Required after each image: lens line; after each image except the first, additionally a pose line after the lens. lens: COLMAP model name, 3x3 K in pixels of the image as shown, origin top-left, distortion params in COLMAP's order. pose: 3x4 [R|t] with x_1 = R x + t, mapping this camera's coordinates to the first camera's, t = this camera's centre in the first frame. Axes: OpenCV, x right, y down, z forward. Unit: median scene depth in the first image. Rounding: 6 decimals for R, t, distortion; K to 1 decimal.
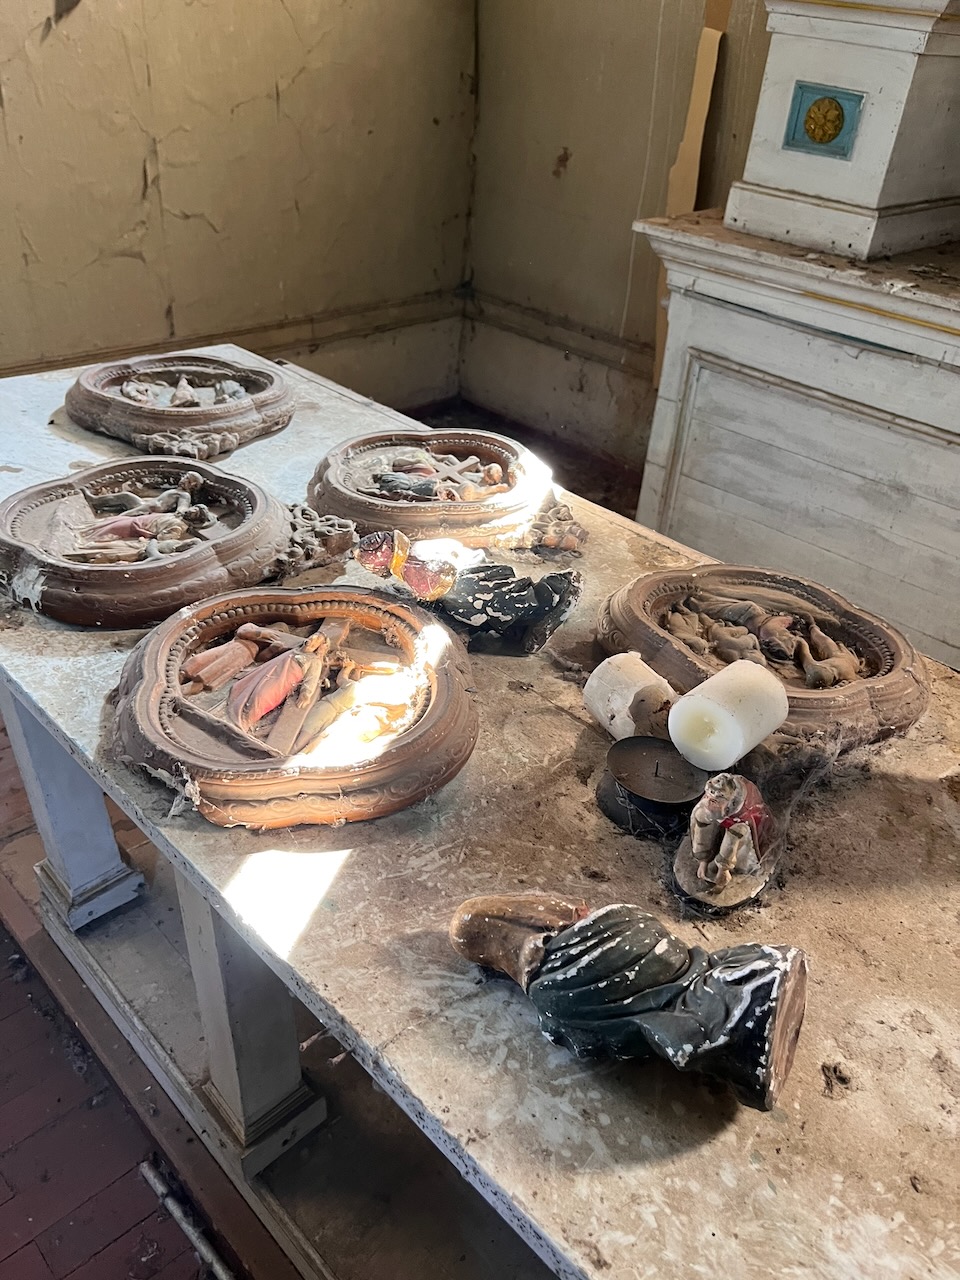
lens RADIAL K [[970.8, 0, 481.3], [0, 970.8, 648.9], [0, 0, 1]] dist [0.066114, -0.087440]
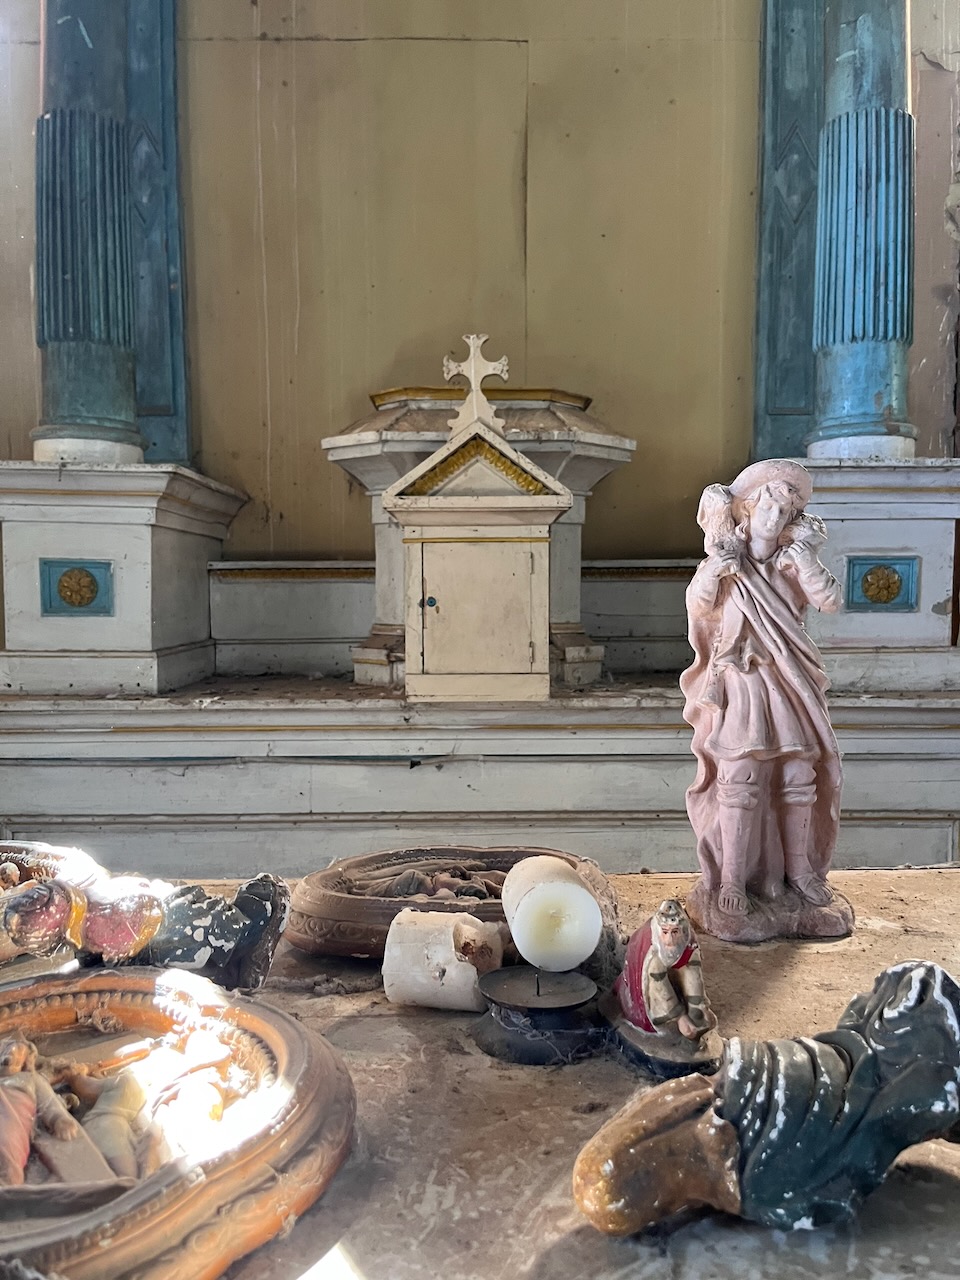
lens RADIAL K [[976.6, 0, 468.1], [0, 976.6, 661.3], [0, 0, 1]] dist [0.066442, -0.101292]
pose [[0.688050, -0.124284, 0.714941, -0.147594], [0.448384, 0.847457, -0.284198, 0.032977], [-0.570561, 0.516110, 0.638820, 0.111147]]
